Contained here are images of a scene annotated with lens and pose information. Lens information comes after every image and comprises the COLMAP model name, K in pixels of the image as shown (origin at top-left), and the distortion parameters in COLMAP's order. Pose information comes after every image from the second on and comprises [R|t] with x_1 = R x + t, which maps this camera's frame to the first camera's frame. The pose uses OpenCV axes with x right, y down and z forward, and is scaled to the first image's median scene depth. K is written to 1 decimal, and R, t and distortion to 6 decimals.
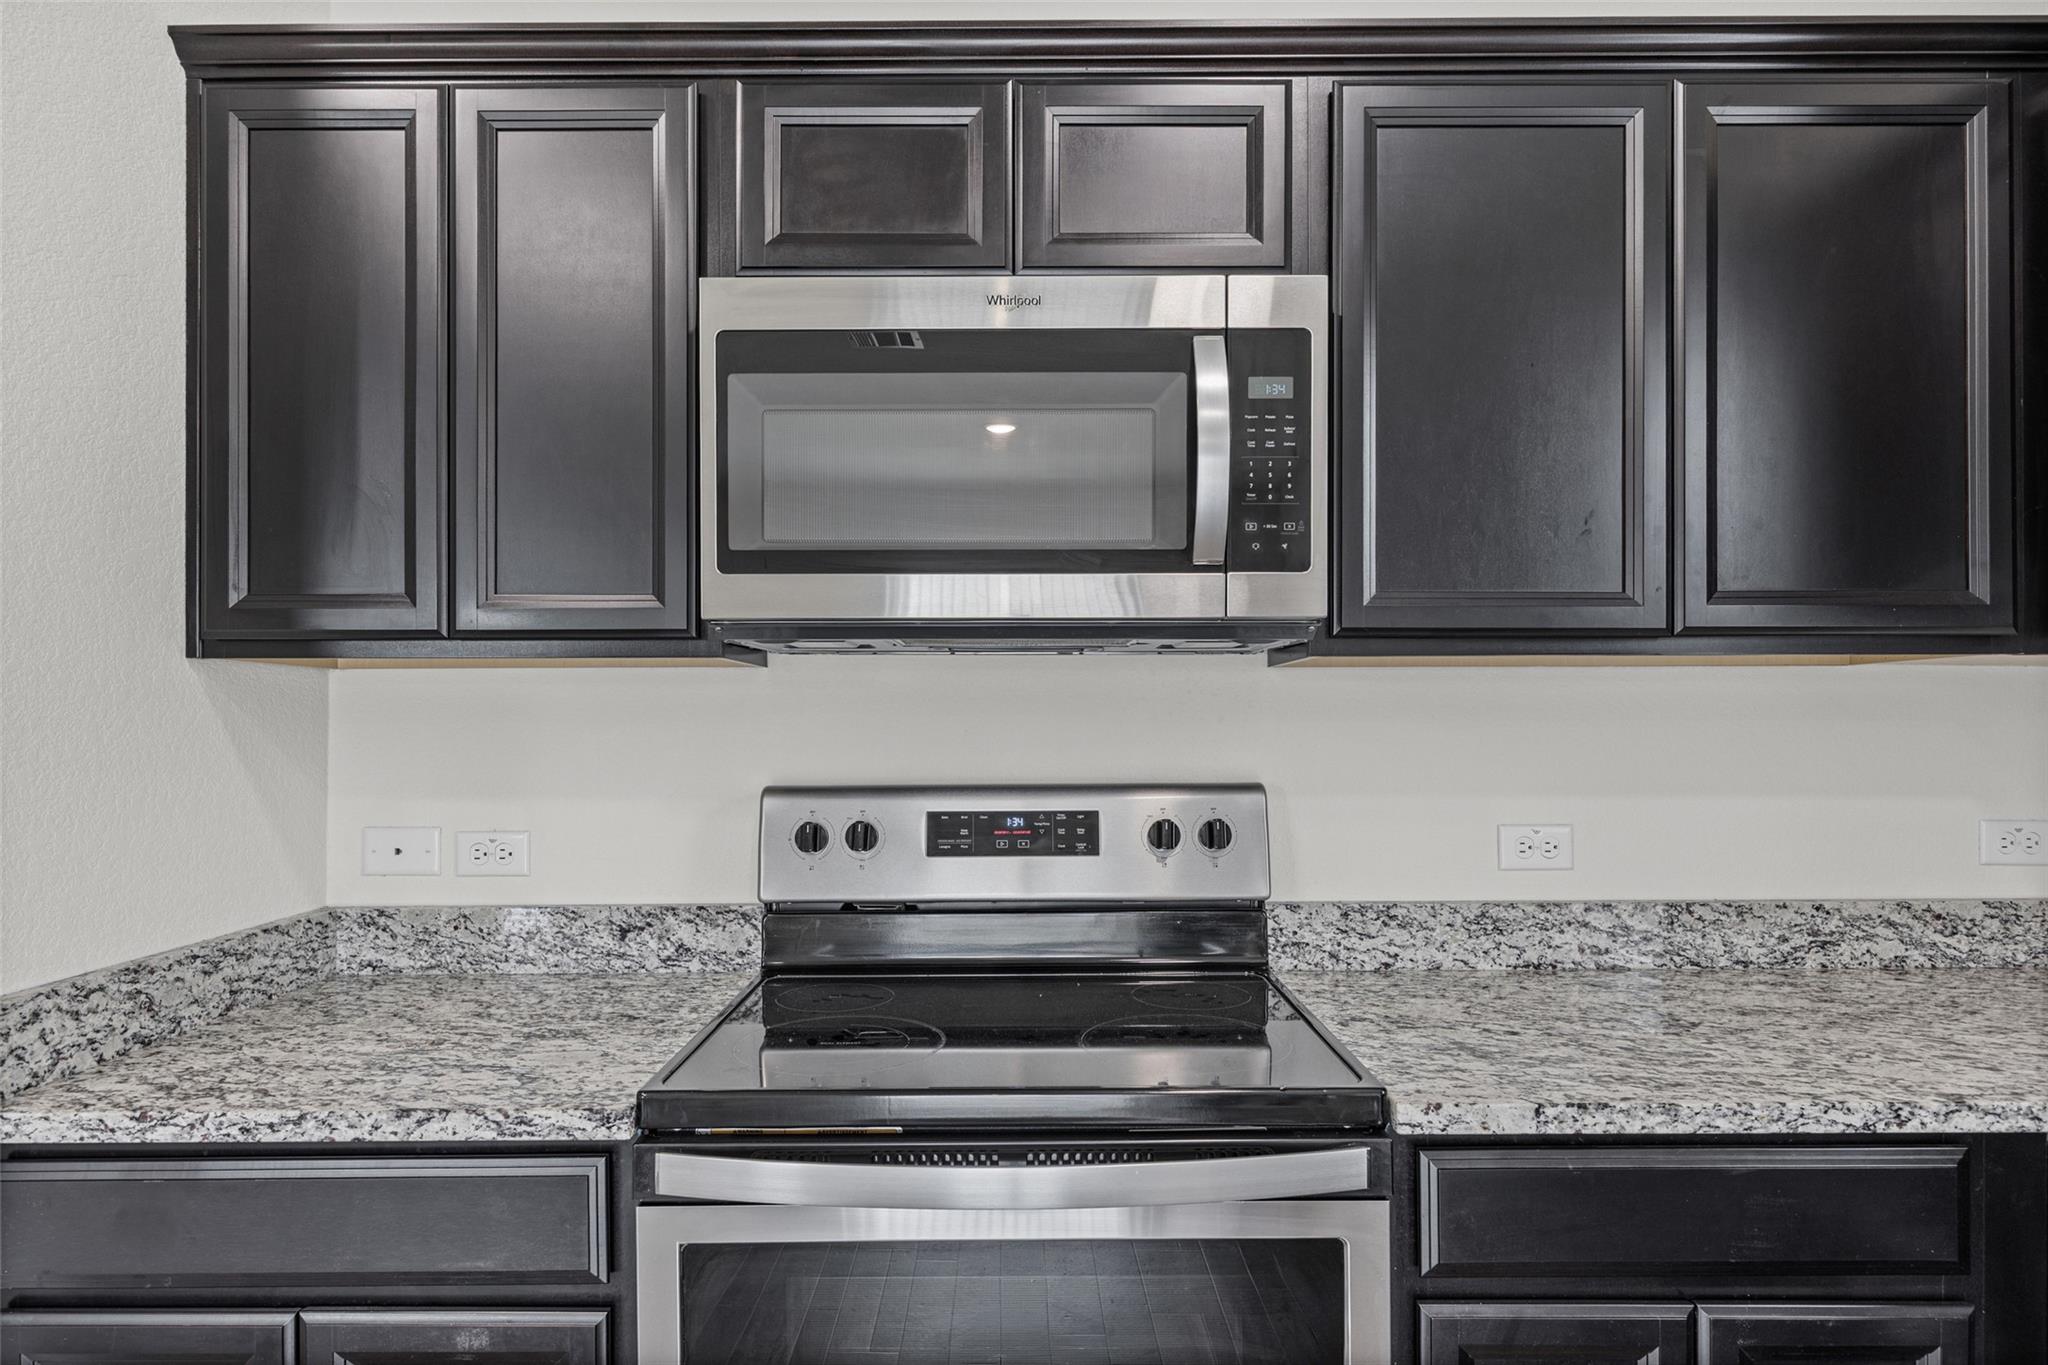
lens RADIAL K [[1148.9, 0, 1018.5], [0, 1148.9, 713.7], [0, 0, 1]] dist [-0.003747, 0.002229]
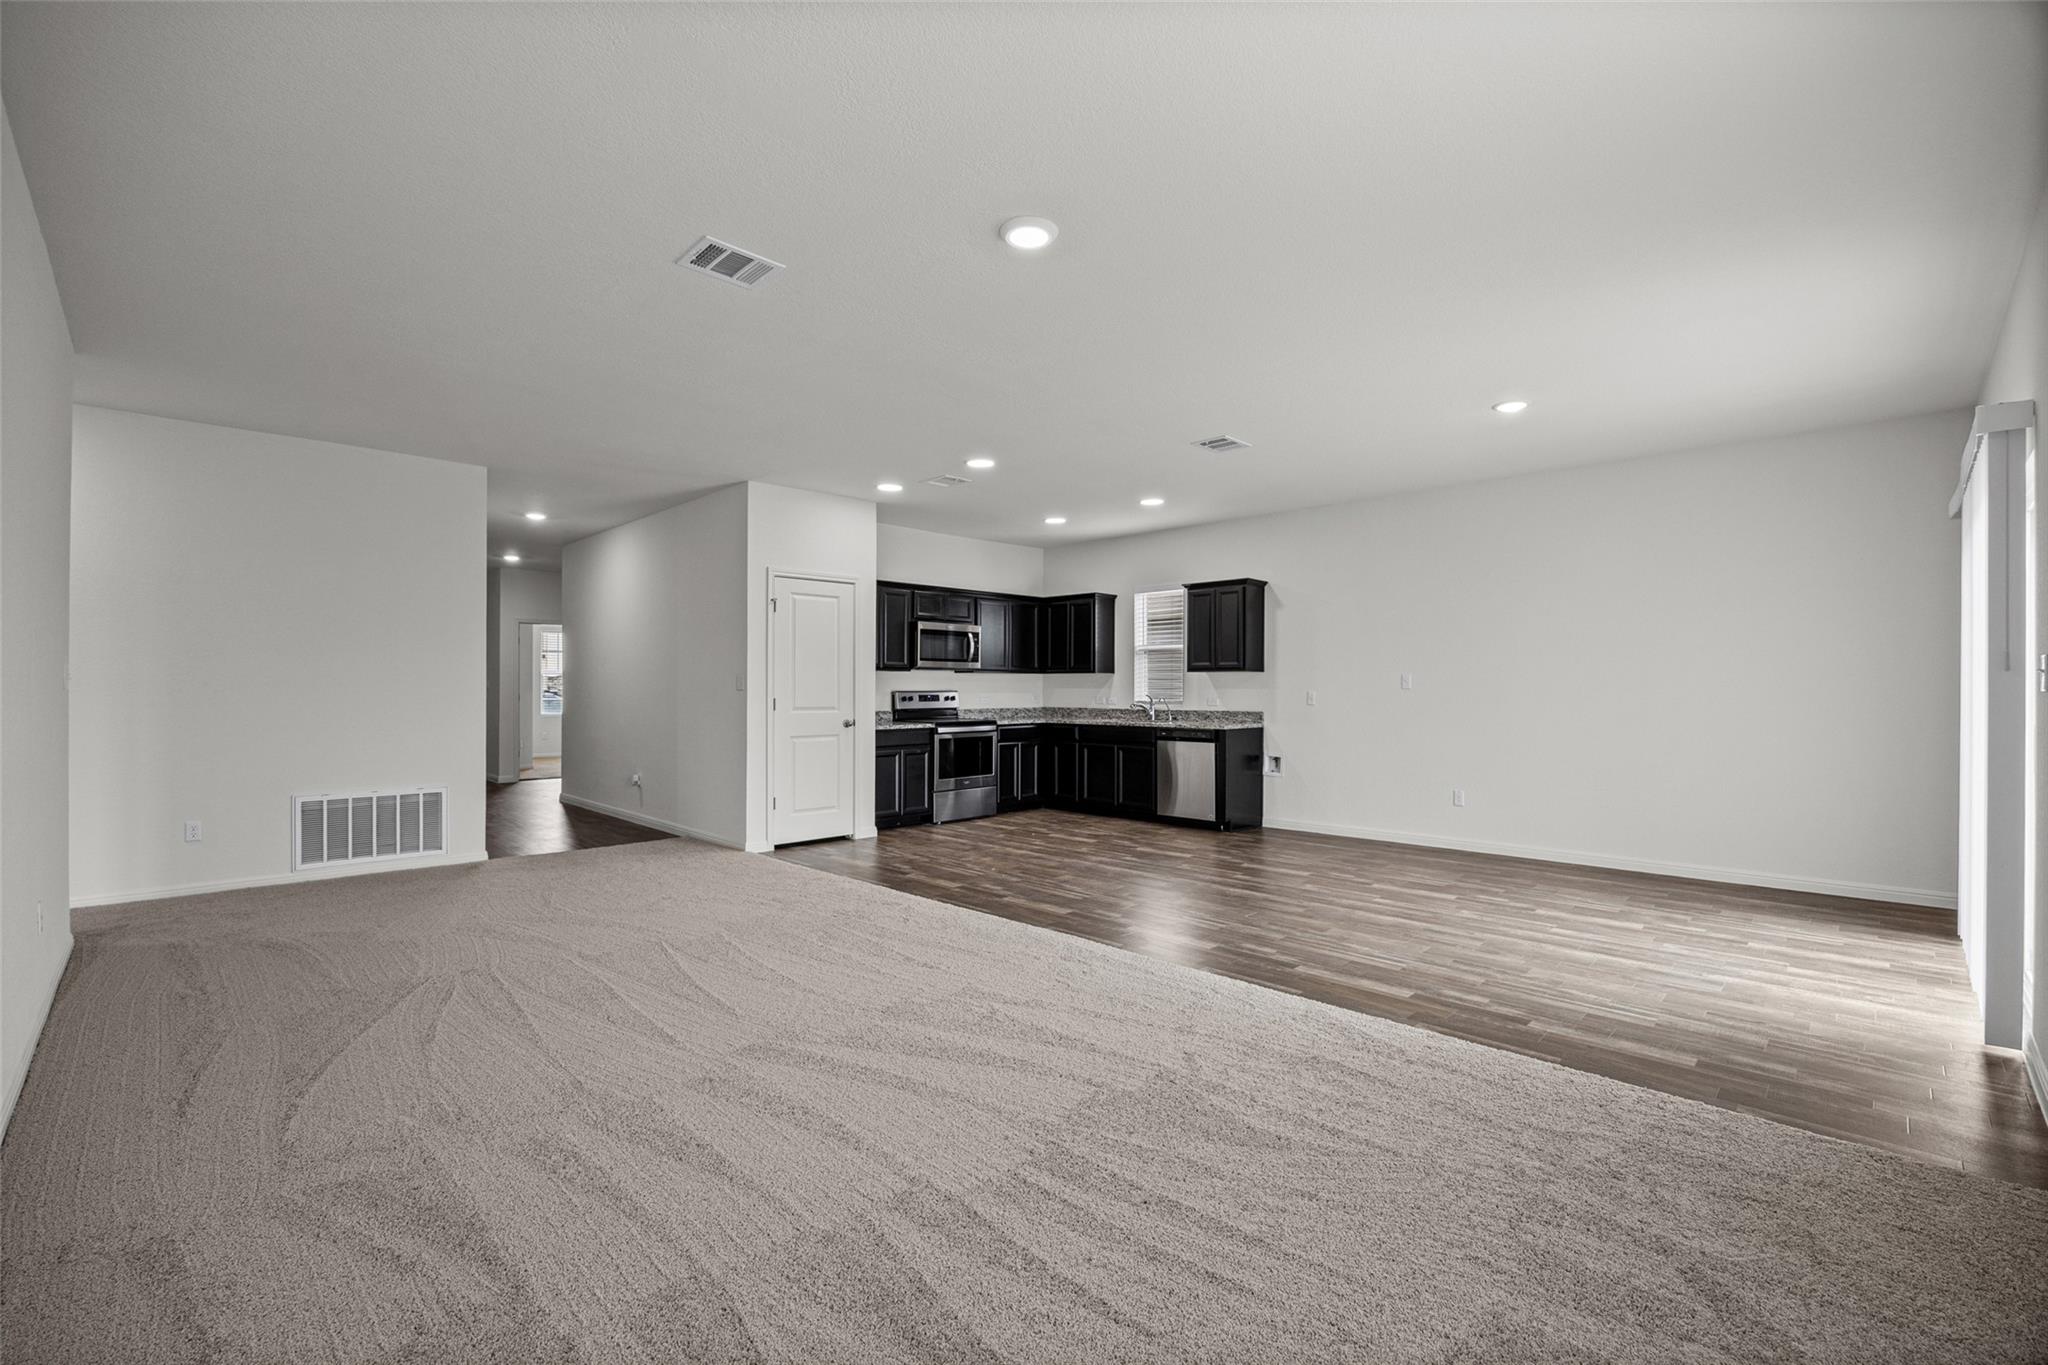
lens RADIAL K [[885.3, 0, 1018.2], [0, 885.3, 684.6], [0, 0, 1]] dist [-0.010367, -0.000370]
pose [[0.711956, 0.008414, 0.702173, -3.172659], [-0.008385, 0.999959, -0.003480, 0.040100], [-0.702174, -0.003410, 0.711998, -2.933512]]
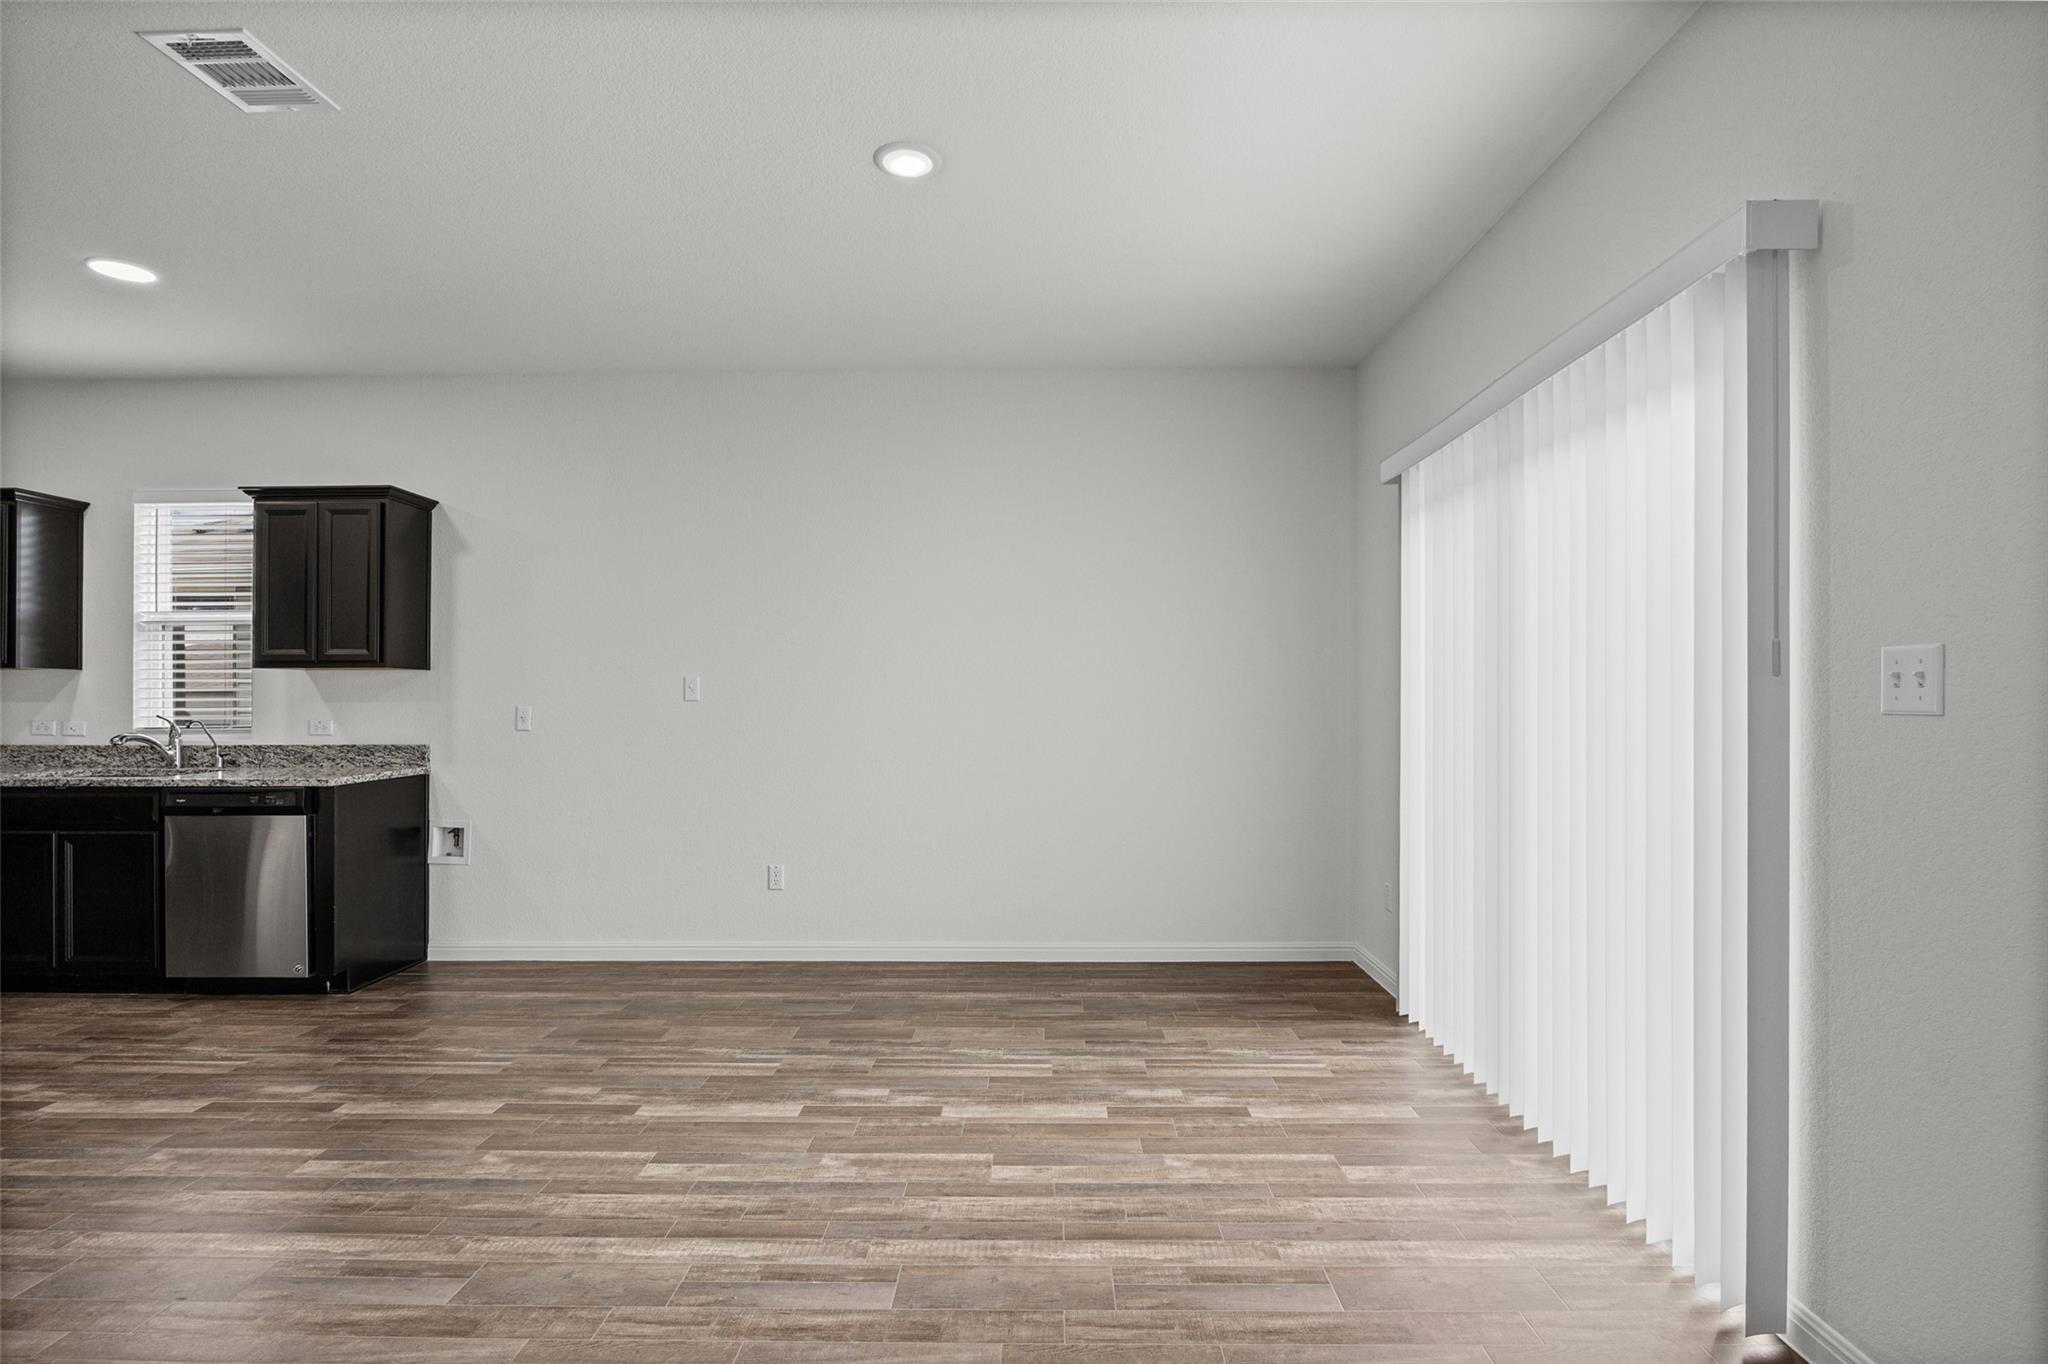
lens RADIAL K [[965.3, 0, 1051.7], [0, 965.3, 690.8], [0, 0, 1]] dist [-0.016057, -0.000879]
pose [[0.001426, 0.006054, 0.999981, -1.678904], [-0.004052, 0.999974, -0.006048, 0.014134], [-0.999991, -0.004043, 0.001451, -2.279363]]
